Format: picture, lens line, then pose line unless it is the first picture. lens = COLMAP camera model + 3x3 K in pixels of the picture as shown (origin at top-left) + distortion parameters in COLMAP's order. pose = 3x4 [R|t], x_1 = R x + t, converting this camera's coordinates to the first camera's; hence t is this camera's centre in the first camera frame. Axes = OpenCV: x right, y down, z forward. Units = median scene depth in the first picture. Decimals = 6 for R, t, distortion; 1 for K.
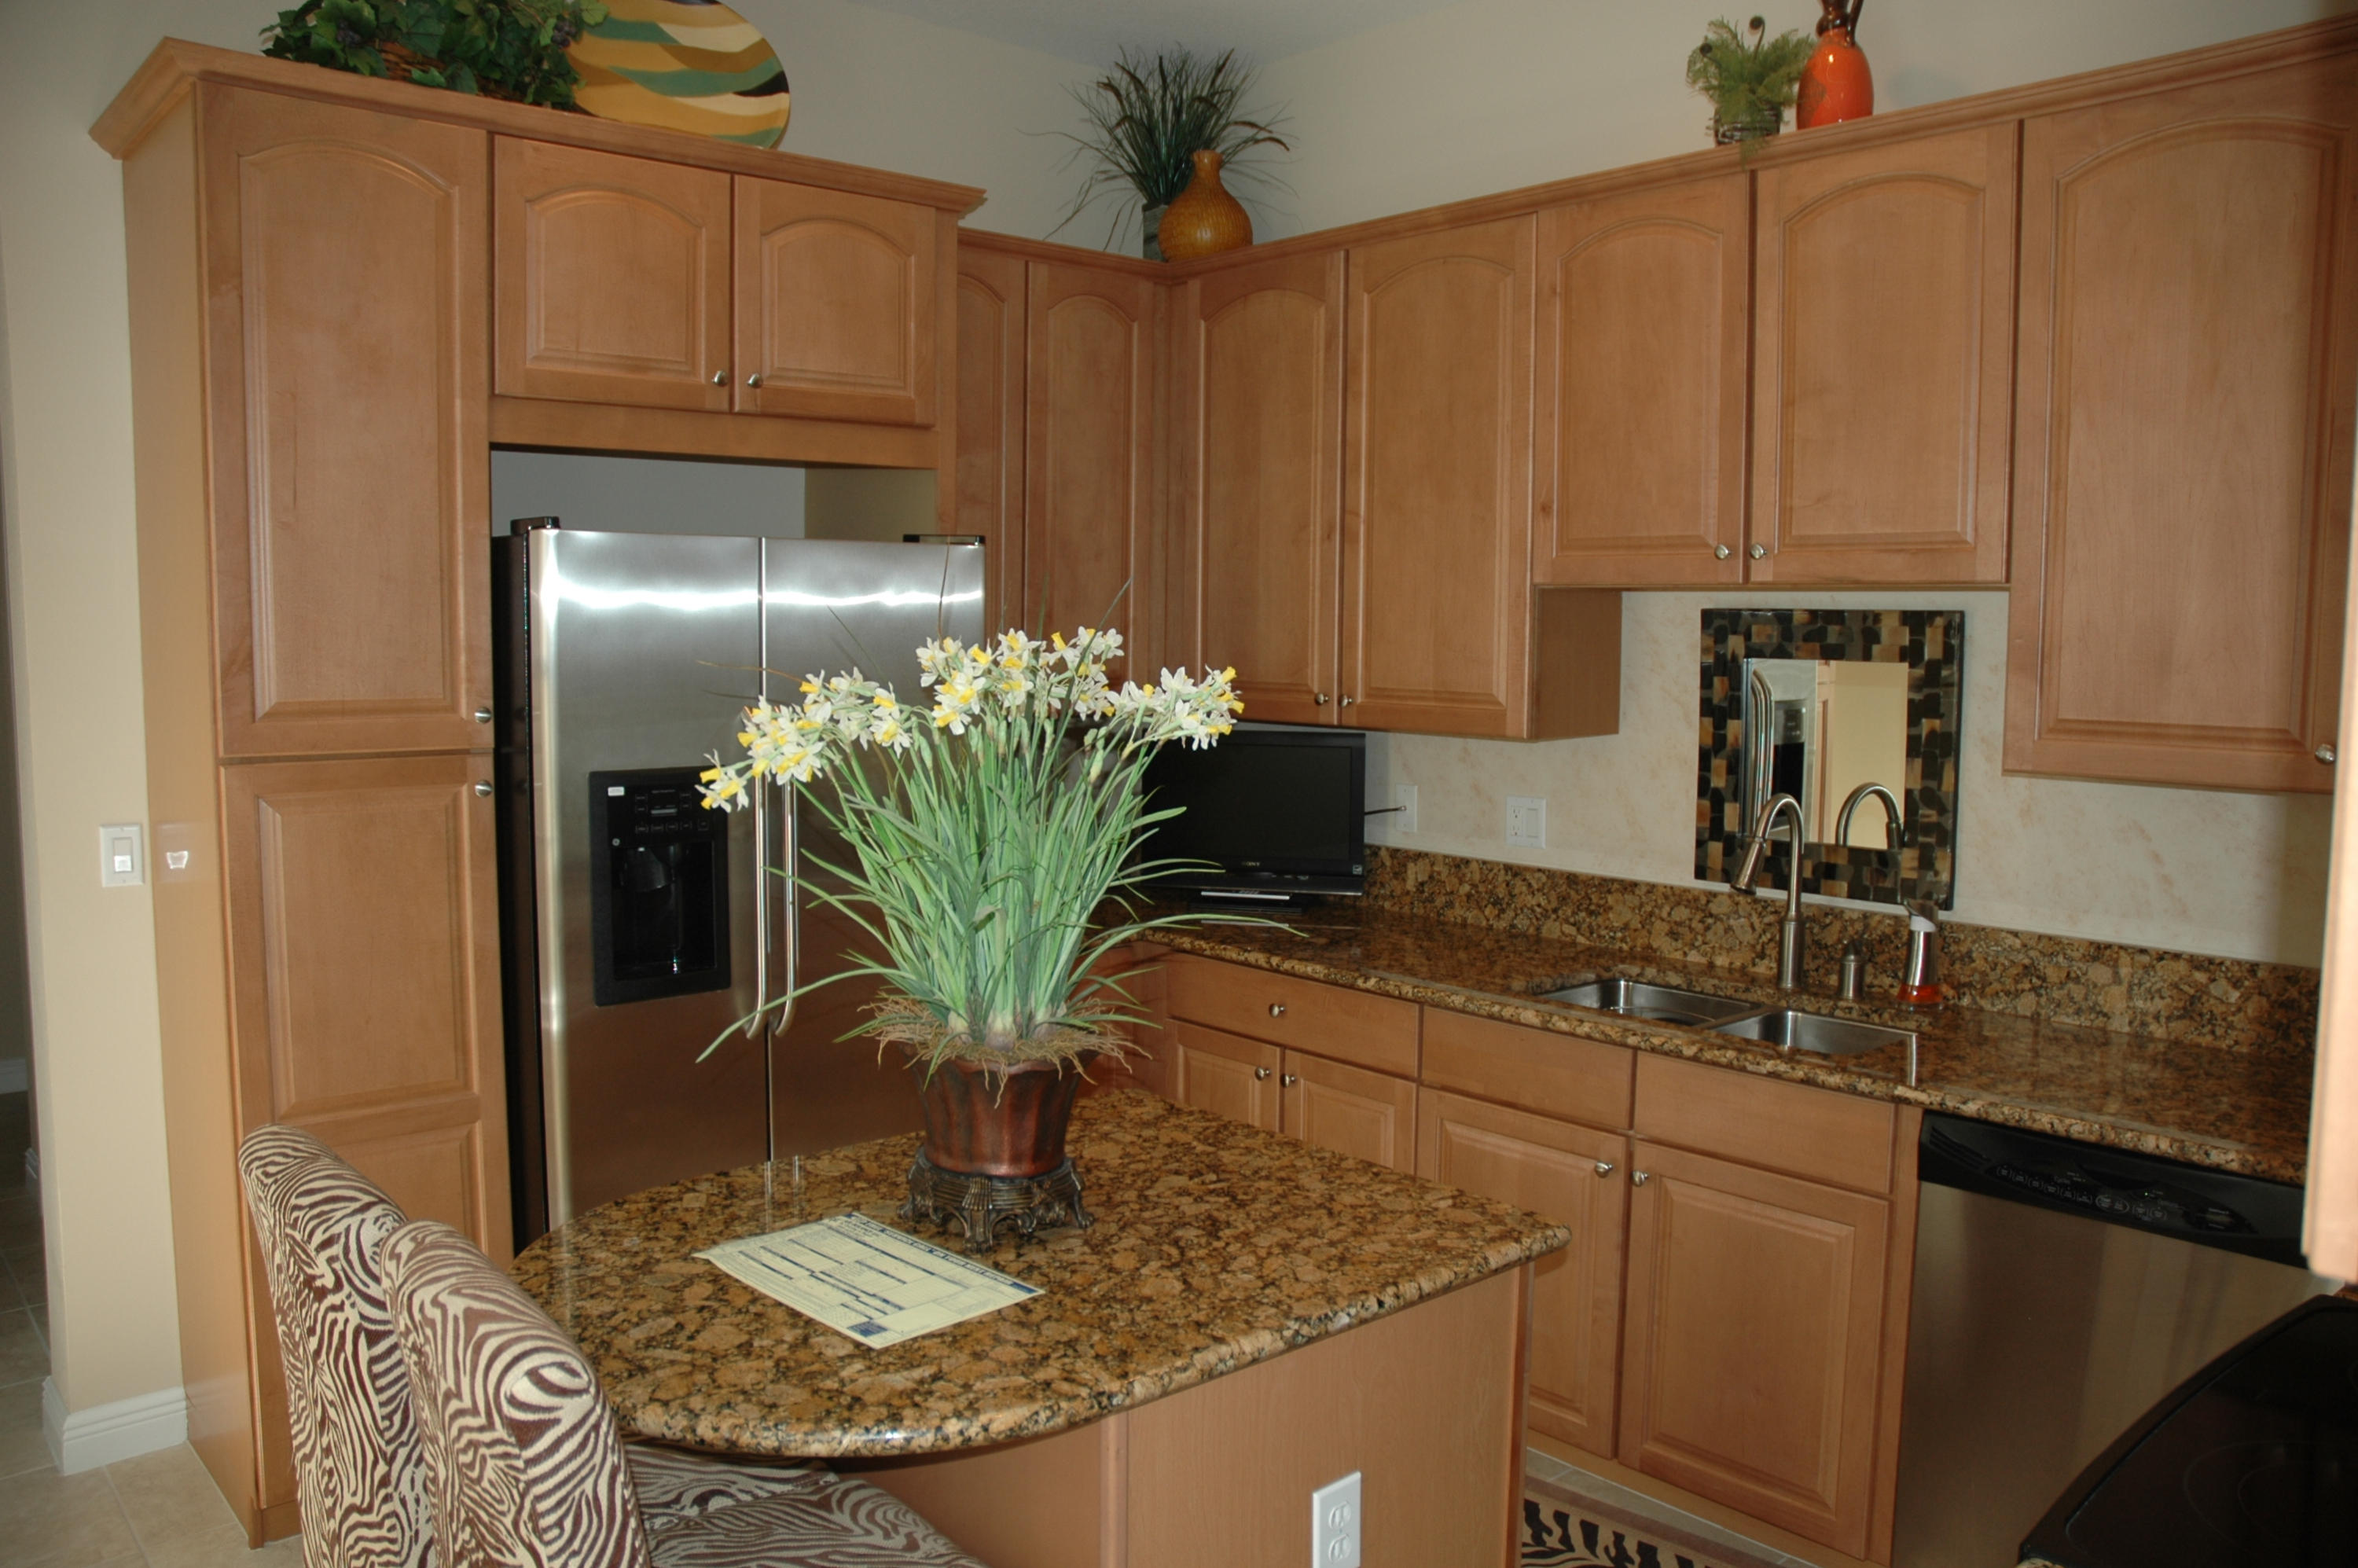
lens RADIAL K [[1773.7, 0, 1180.2], [0, 1773.7, 780.1], [0, 0, 1]] dist [-0.122497, 0.003696]
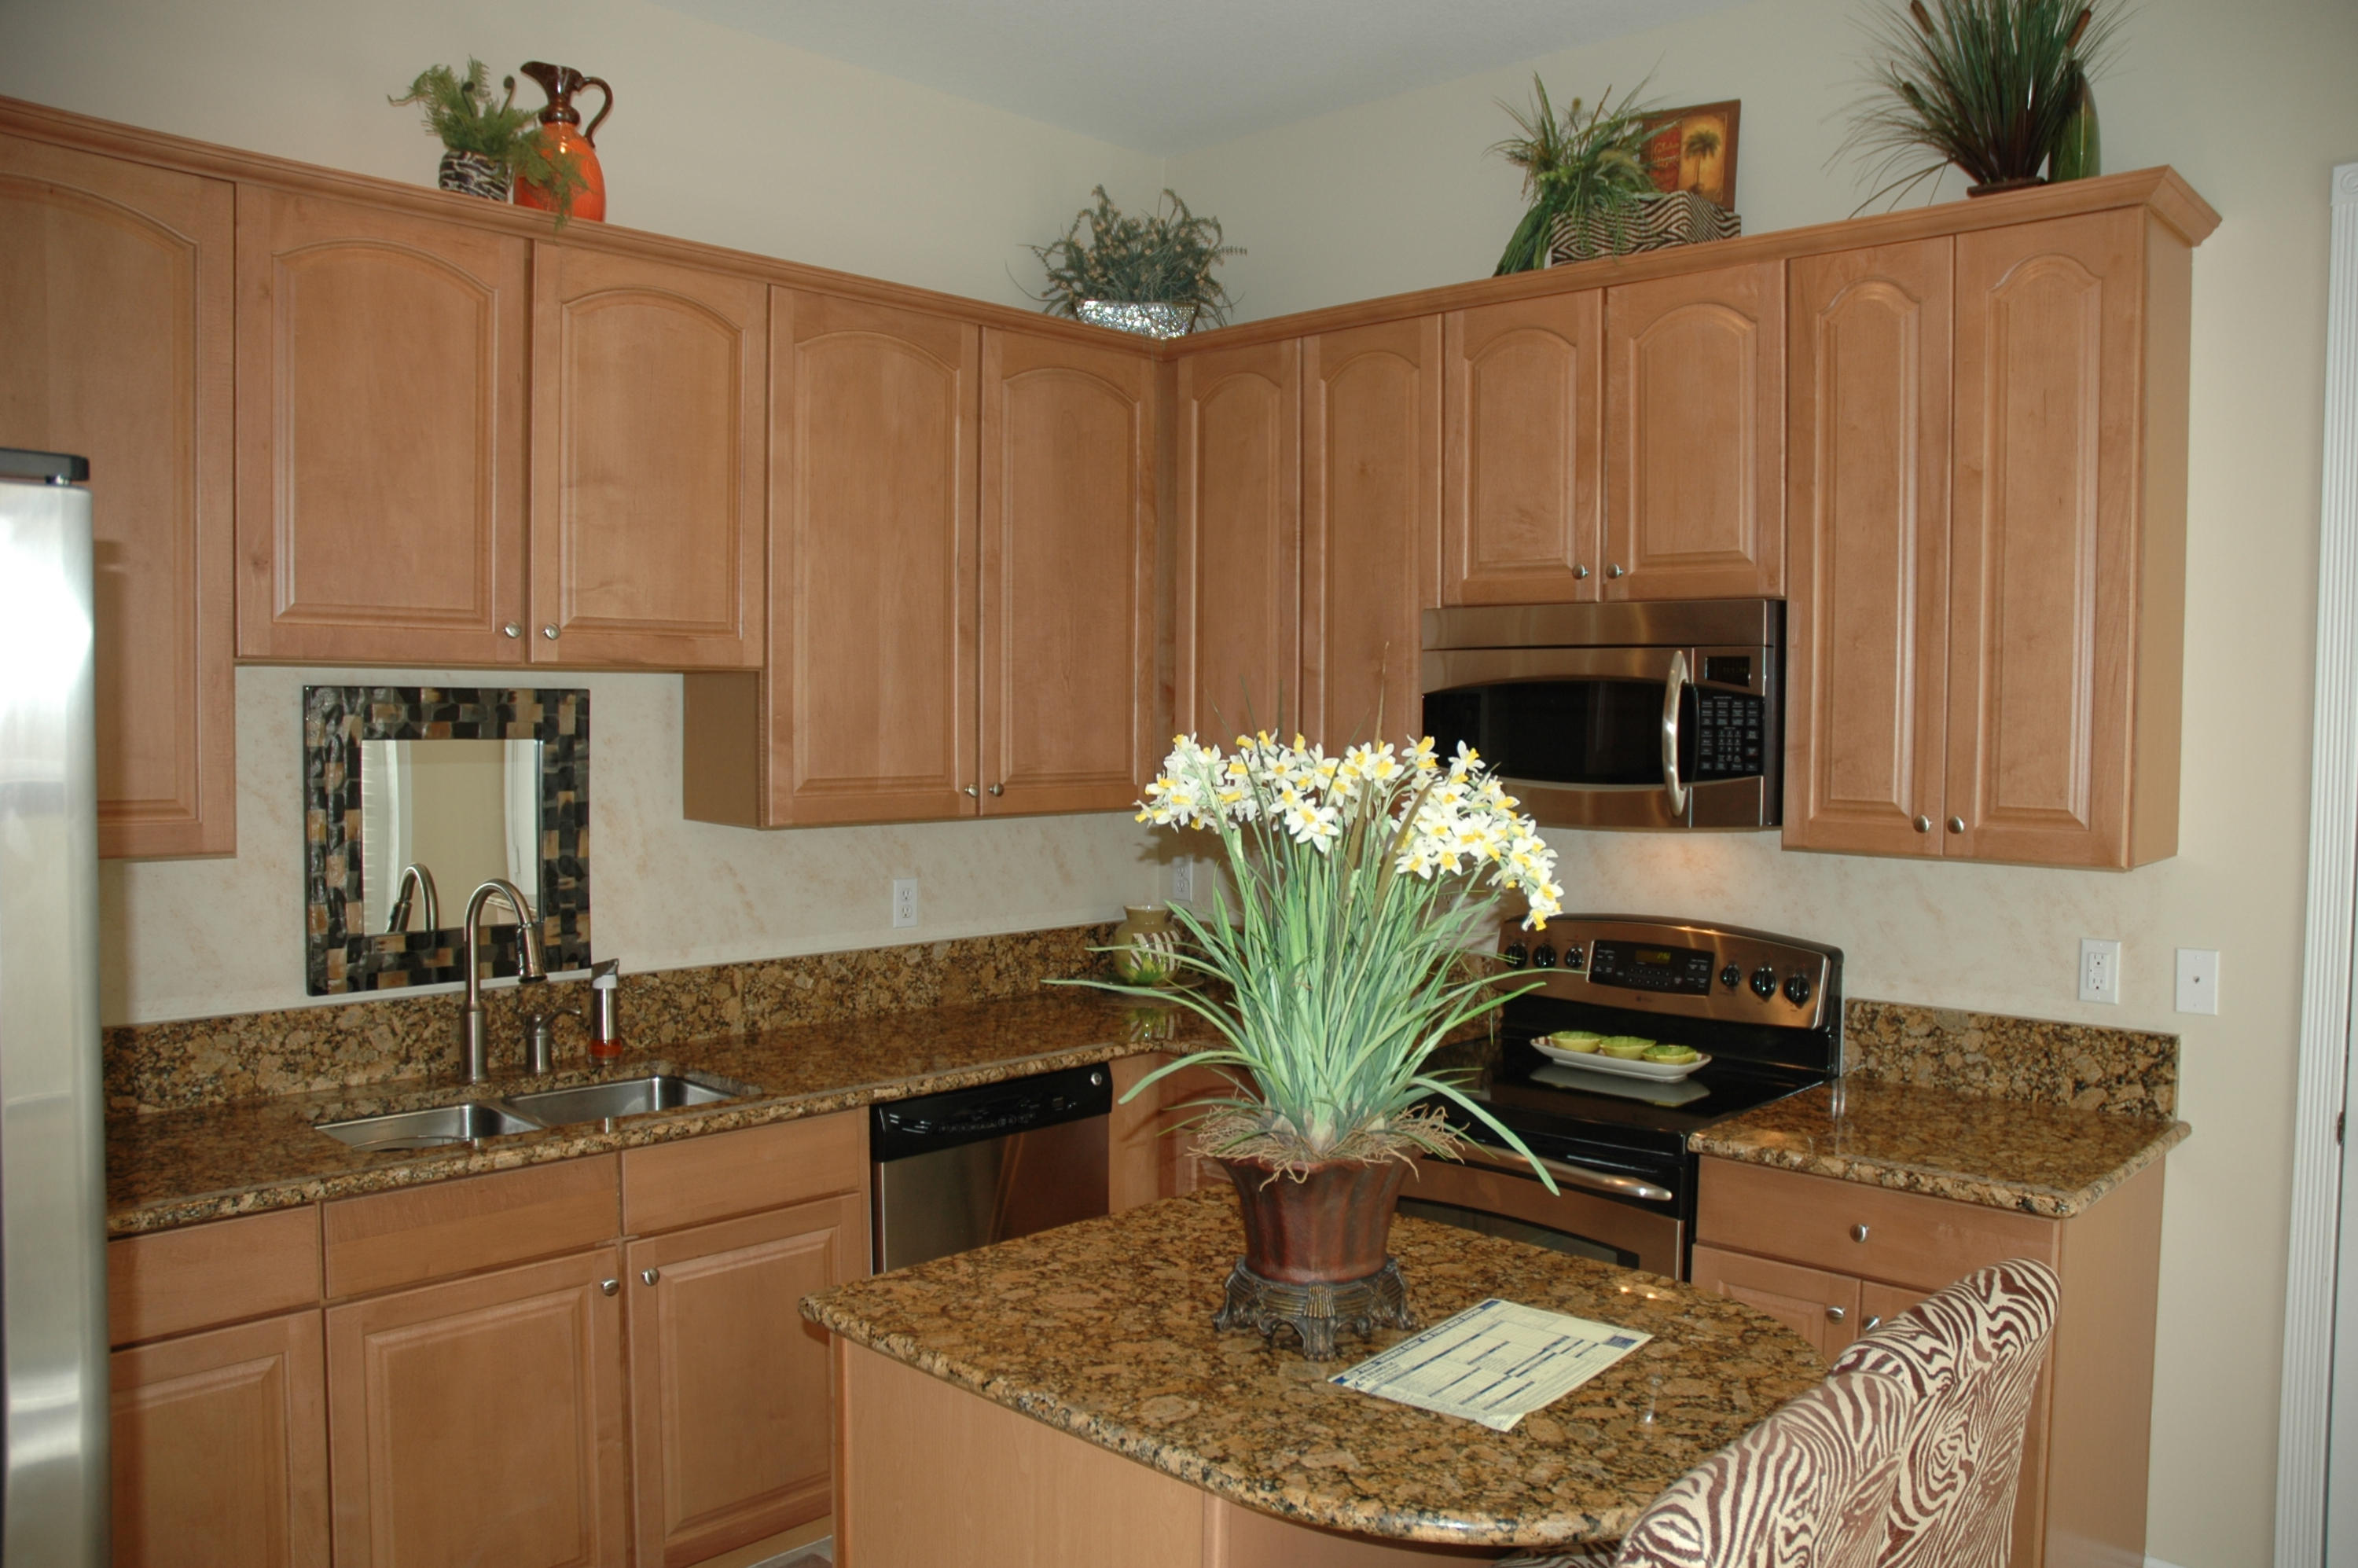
lens RADIAL K [[1836.9, 0, 1178.2], [0, 1836.9, 783.3], [0, 0, 1]] dist [-0.113151, 0.001494]
pose [[-0.108845, -0.050215, 0.992790, -0.753668], [0.073291, 0.995600, 0.058392, -0.082688], [-0.991353, 0.079118, -0.104686, 0.795792]]
